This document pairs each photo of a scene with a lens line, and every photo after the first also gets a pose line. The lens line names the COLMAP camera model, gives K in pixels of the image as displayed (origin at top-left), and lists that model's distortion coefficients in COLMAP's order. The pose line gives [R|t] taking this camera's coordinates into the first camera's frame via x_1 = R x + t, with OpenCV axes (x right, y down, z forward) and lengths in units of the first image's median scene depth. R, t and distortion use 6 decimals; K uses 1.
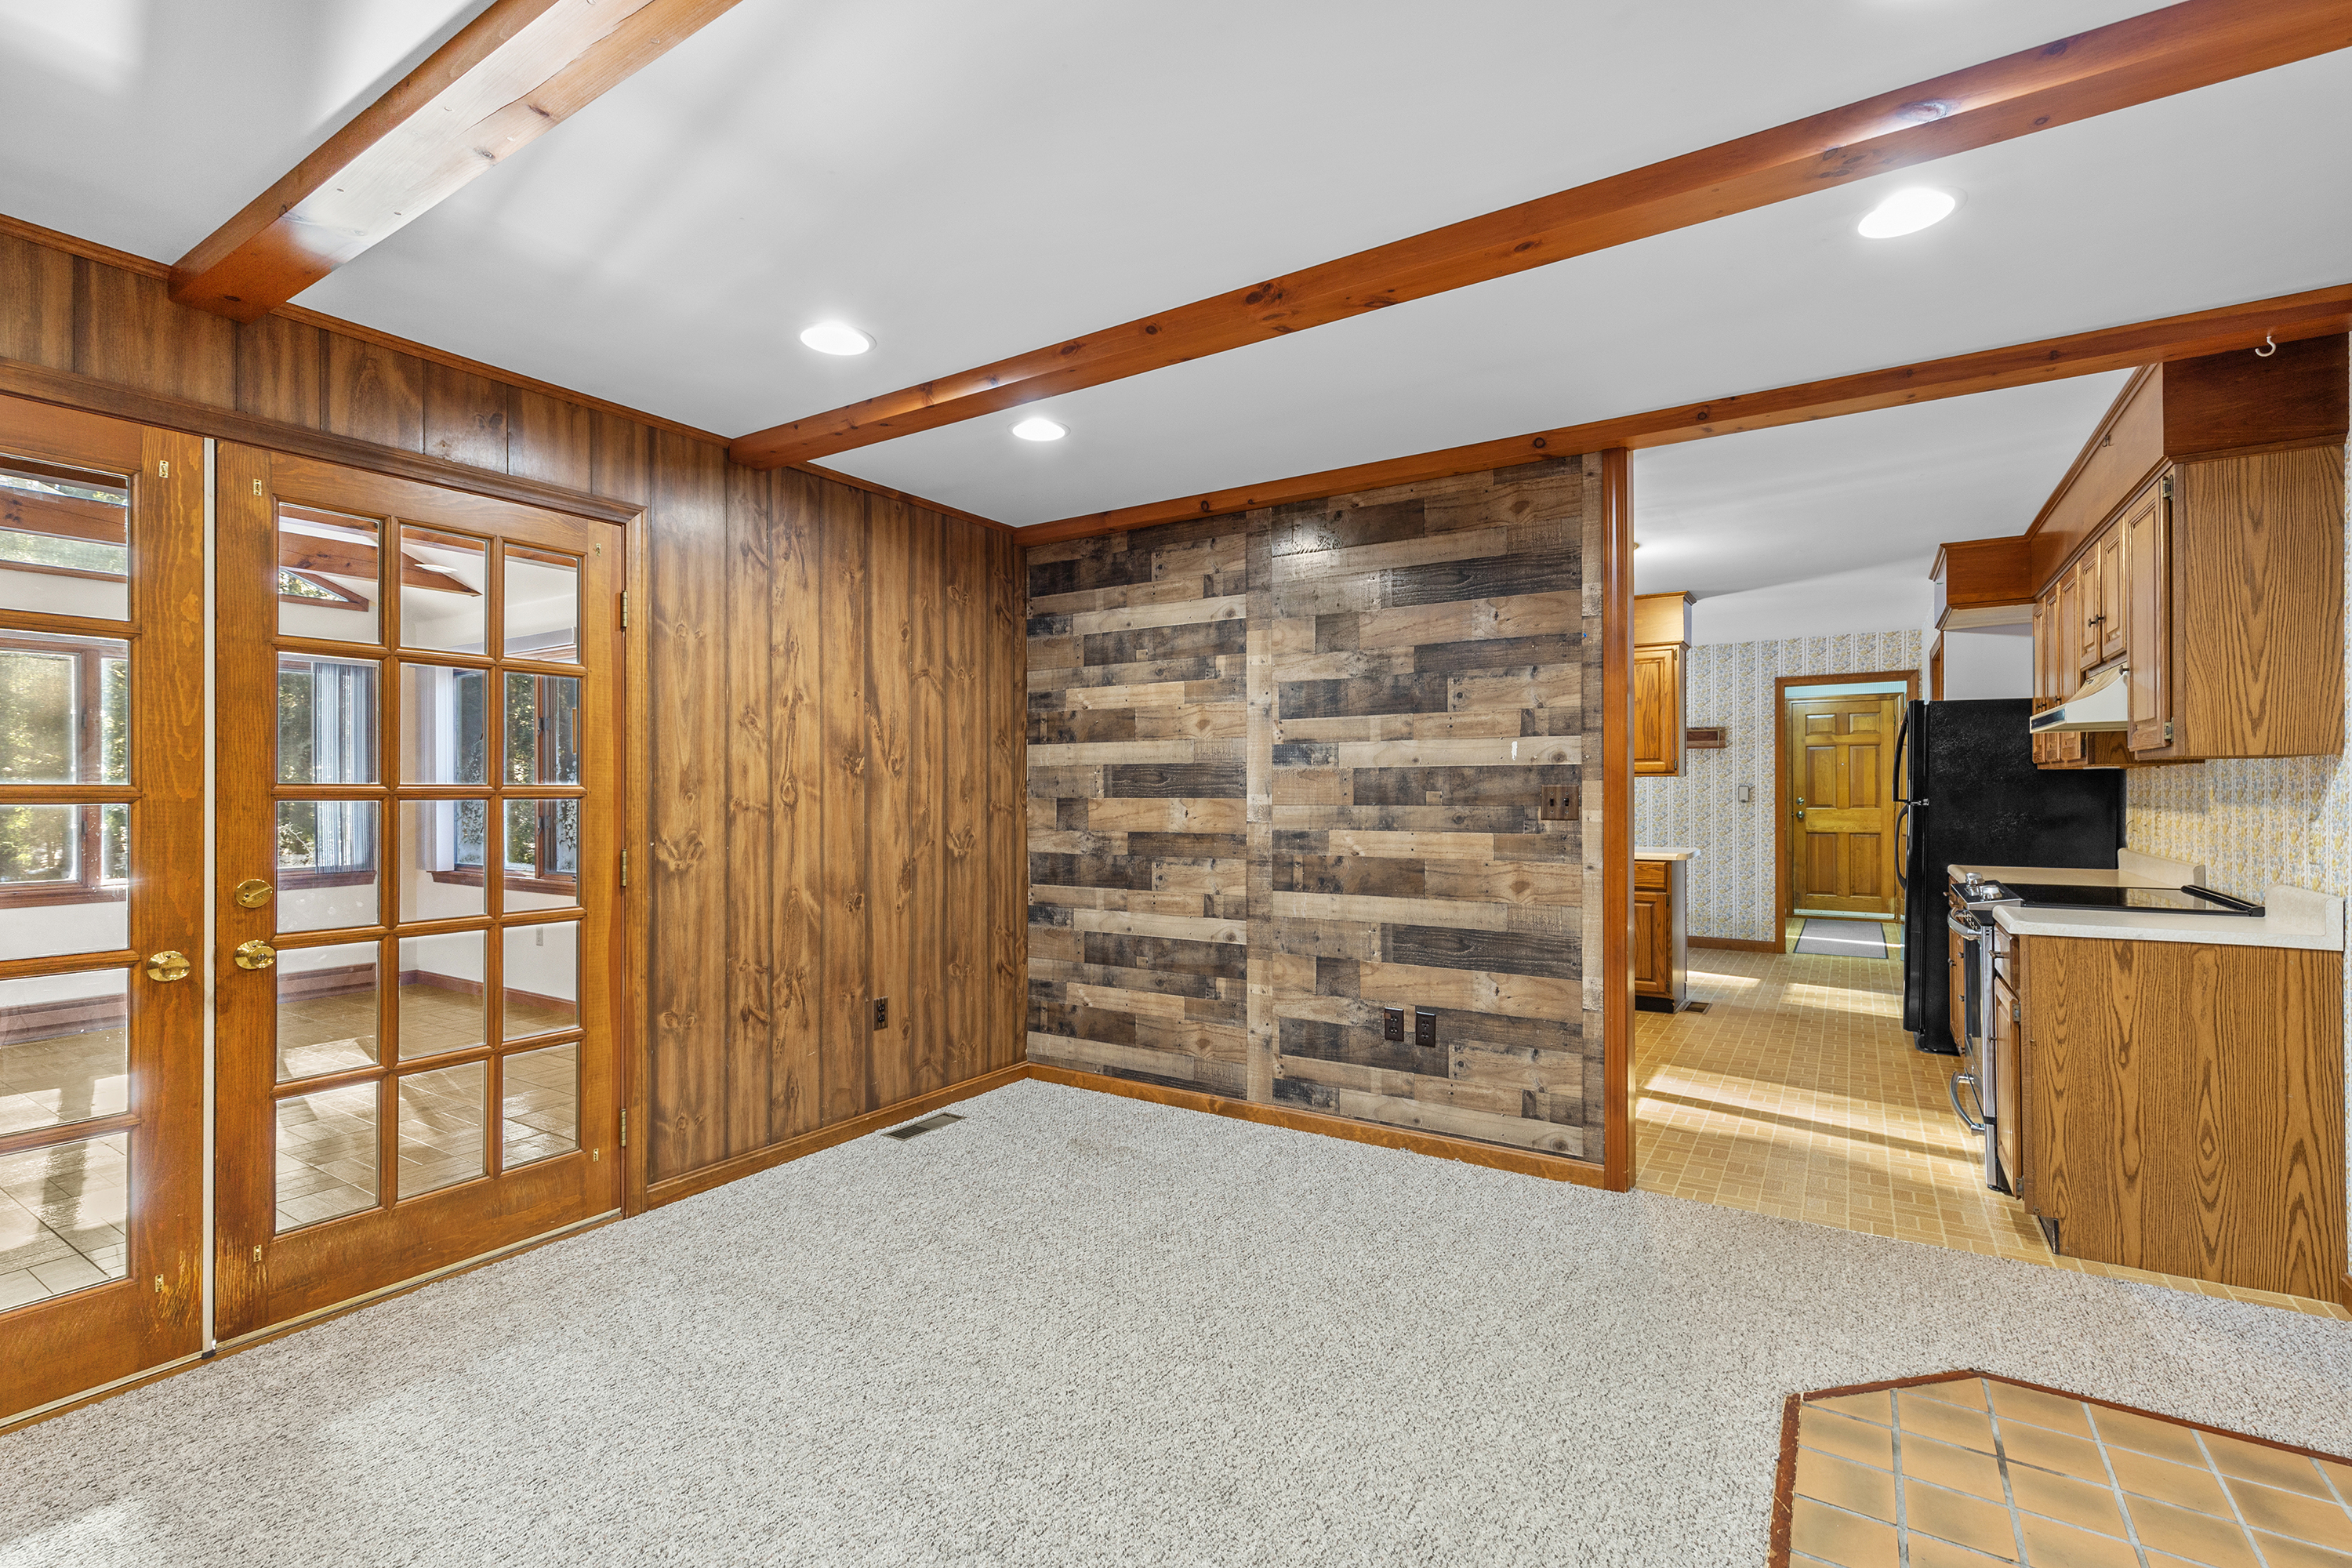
lens RADIAL K [[1053.4, 0, 1180.0], [0, 1053.4, 786.8], [0, 0, 1]] dist [0.001470, 0.000045]
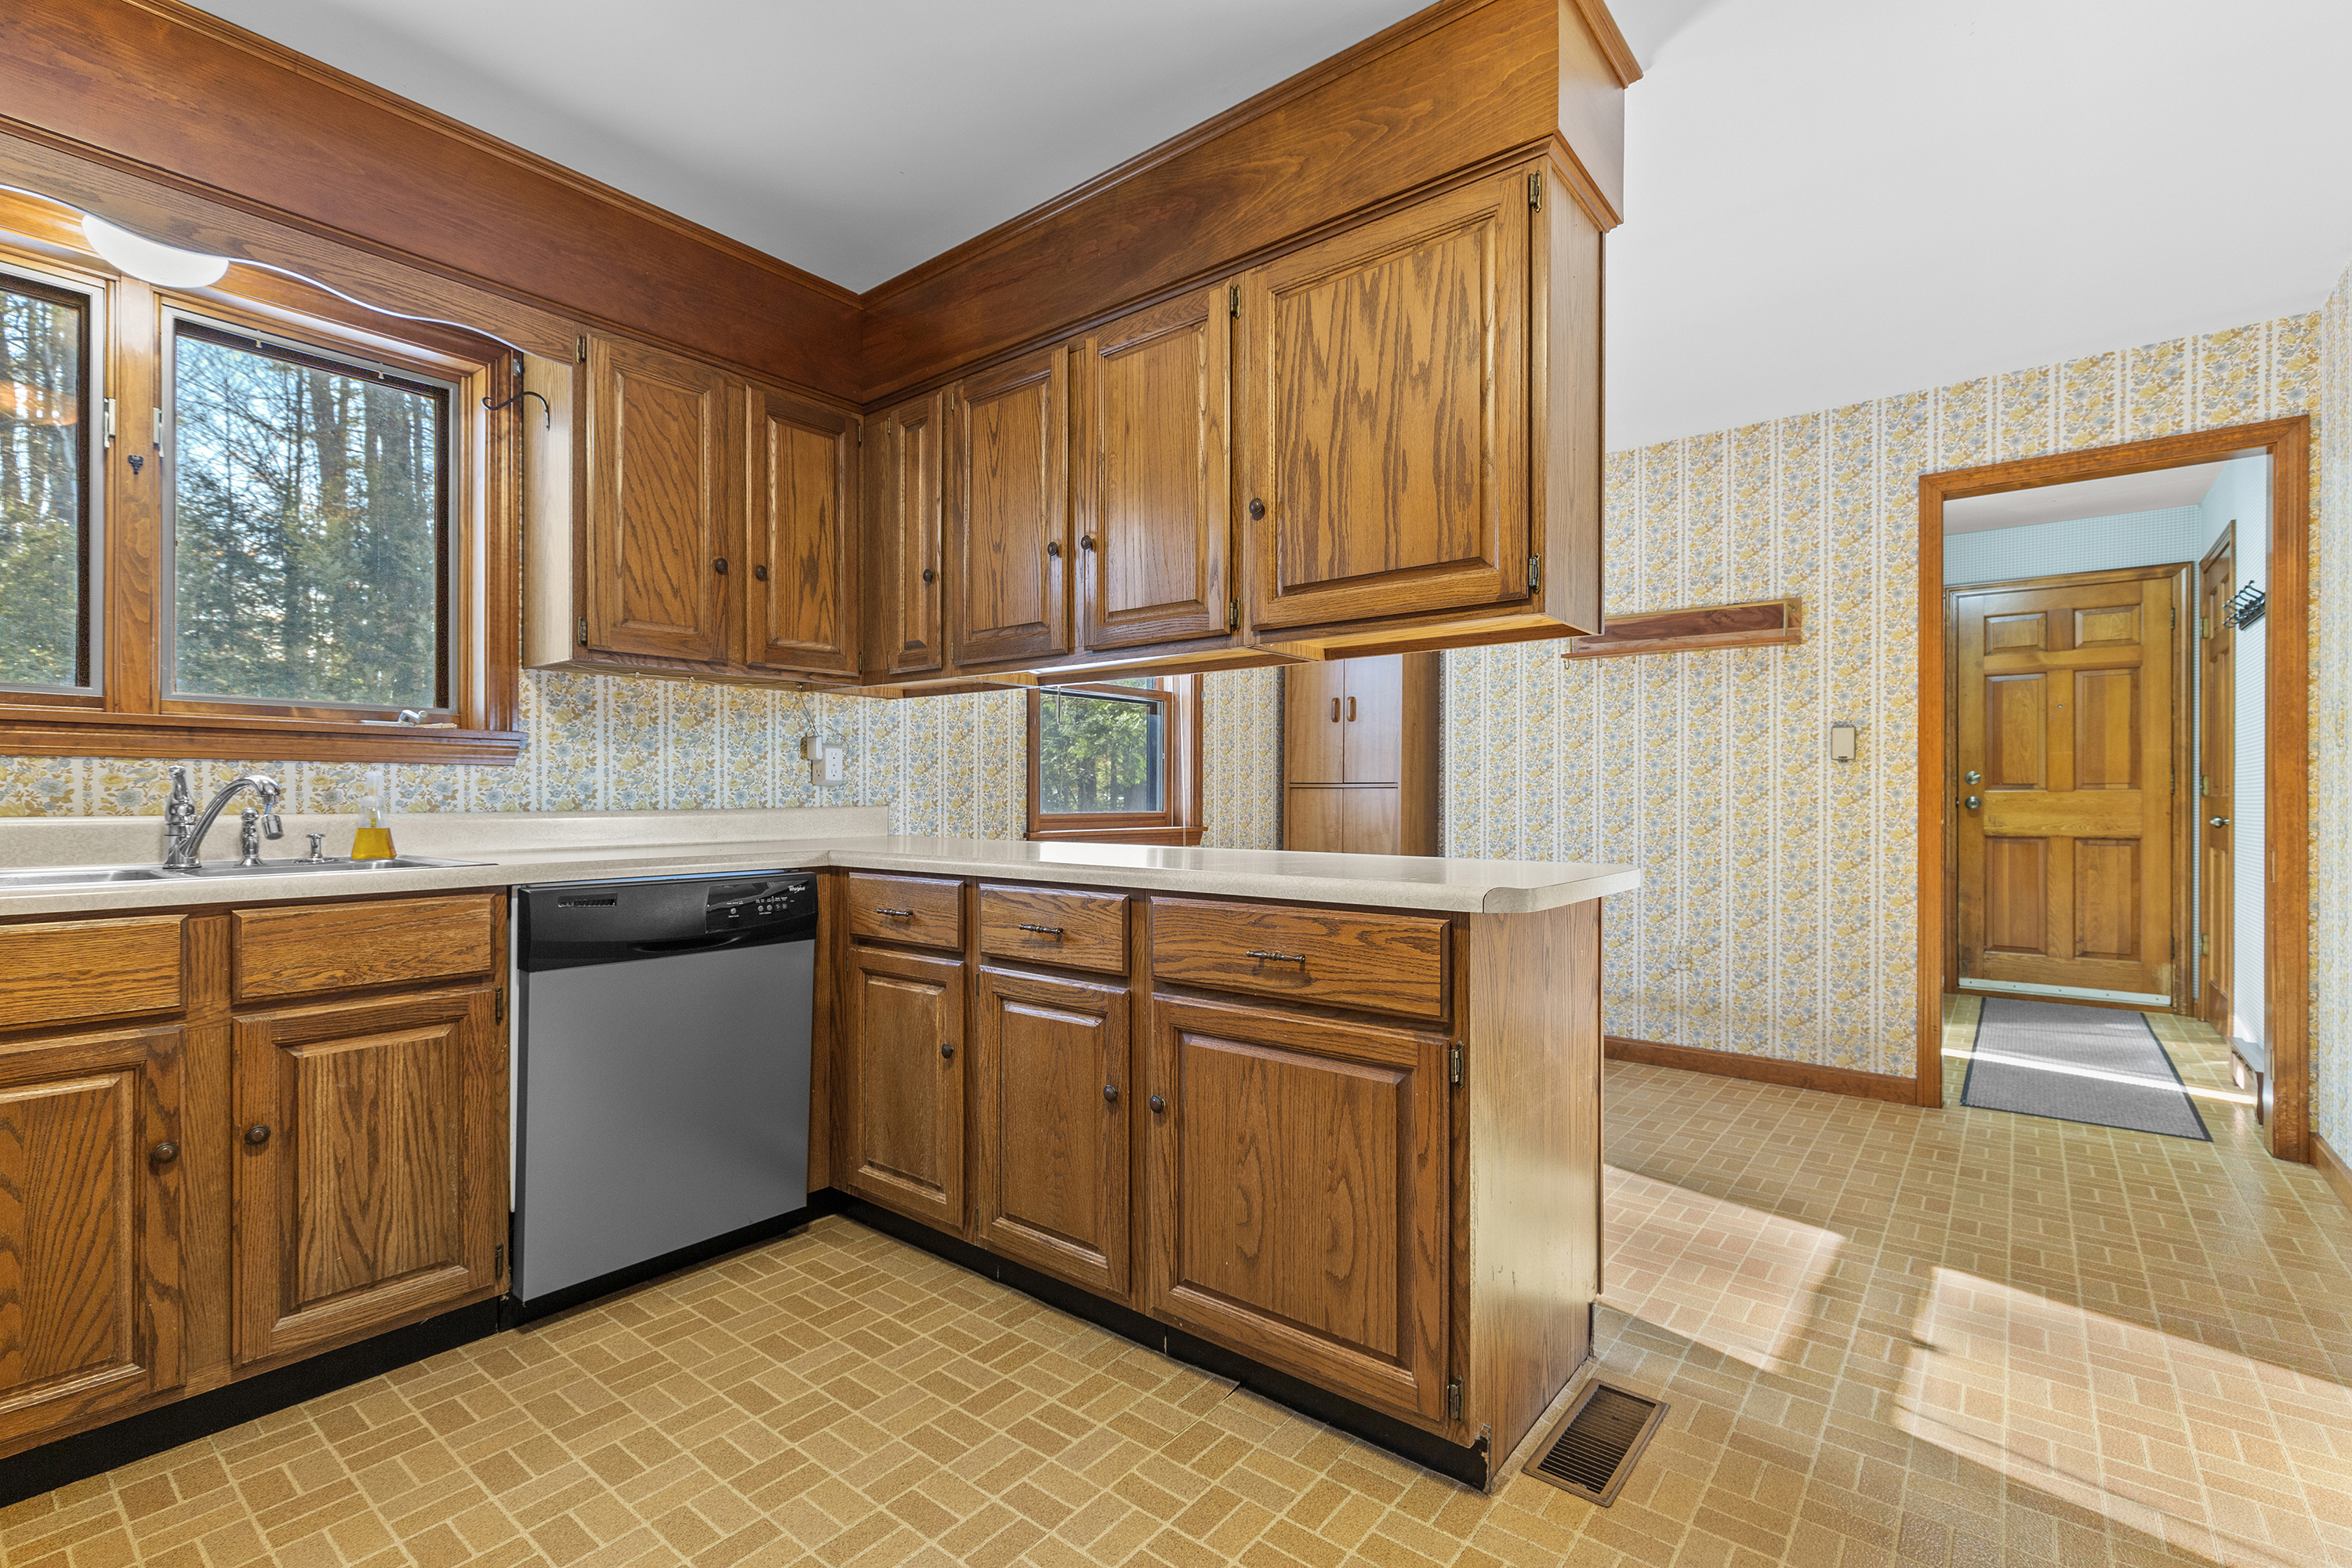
lens RADIAL K [[1053.4, 0, 1176.8], [0, 1053.4, 794.7], [0, 0, 1]] dist [0.001470, 0.000045]
pose [[0.994222, 0.004321, -0.107253, 0.655757], [-0.004203, 0.999990, 0.001329, 0.063368], [0.107257, -0.000871, 0.994231, 1.140659]]
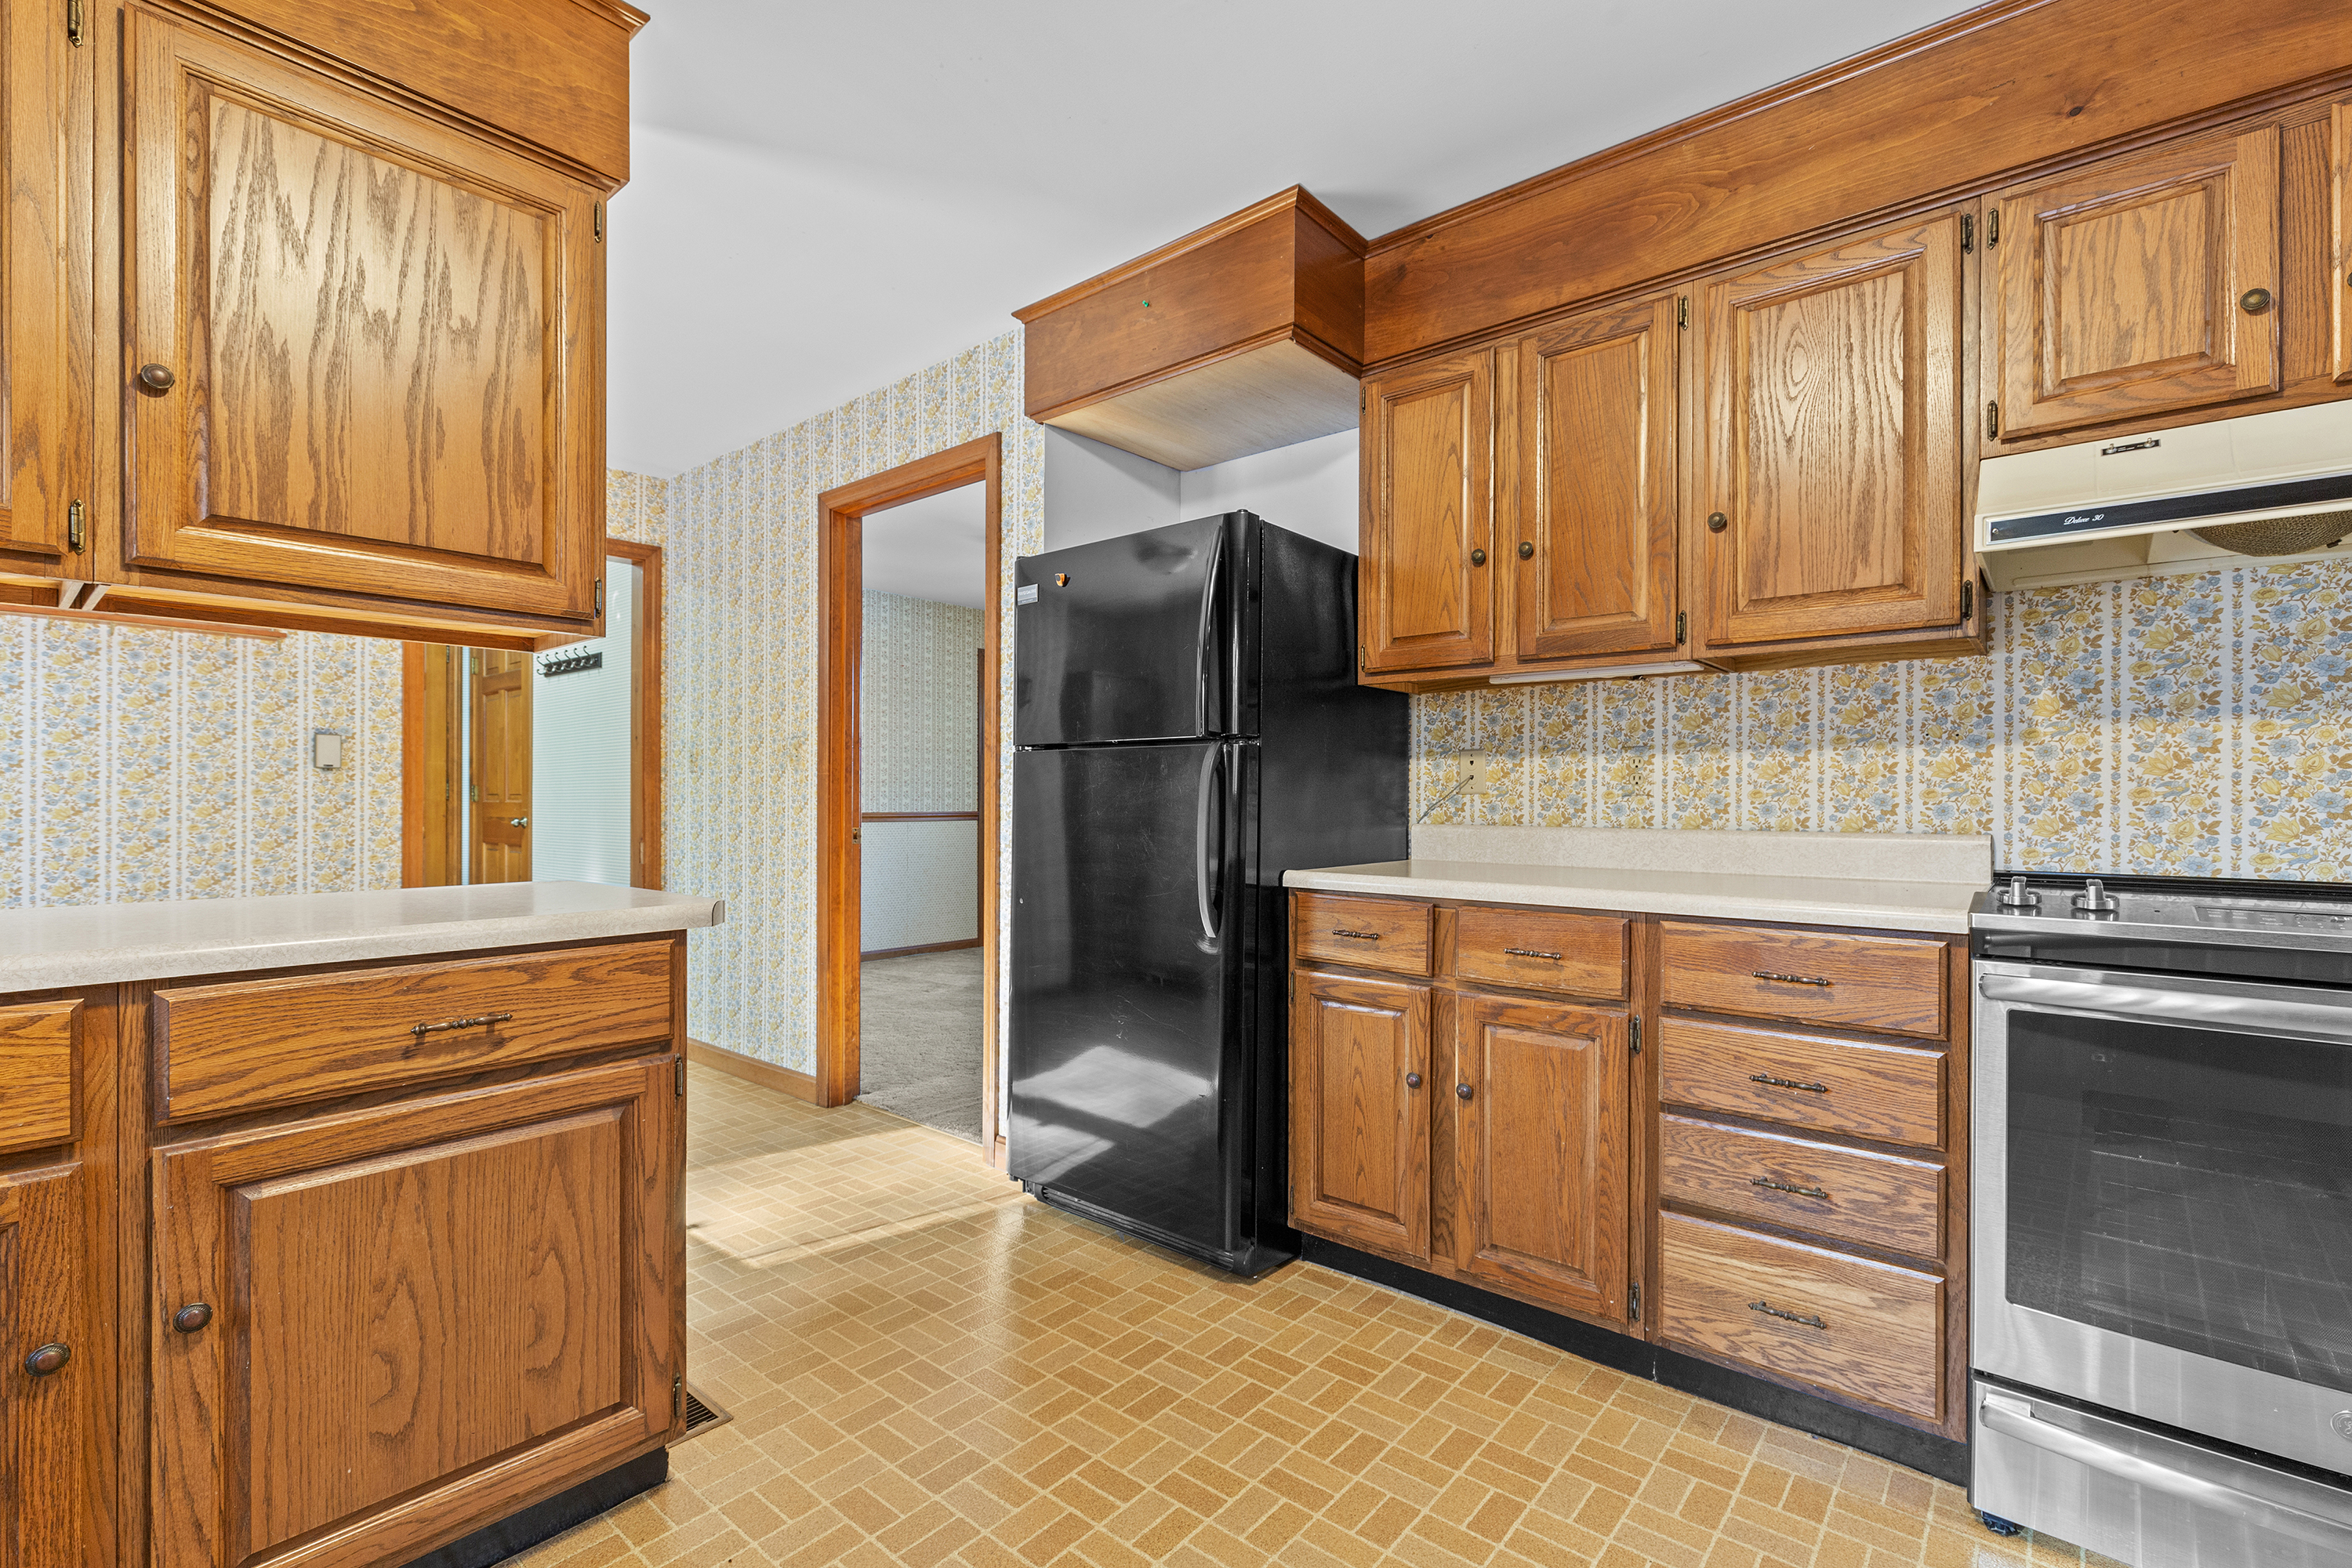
lens RADIAL K [[1053.4, 0, 1173.1], [0, 1053.4, 796.4], [0, 0, 1]] dist [0.001470, 0.000045]
pose [[0.136088, 0.004995, 0.990684, 0.331428], [-0.004707, 0.999979, -0.004395, 0.055835], [-0.990686, -0.004065, 0.136109, 1.299670]]
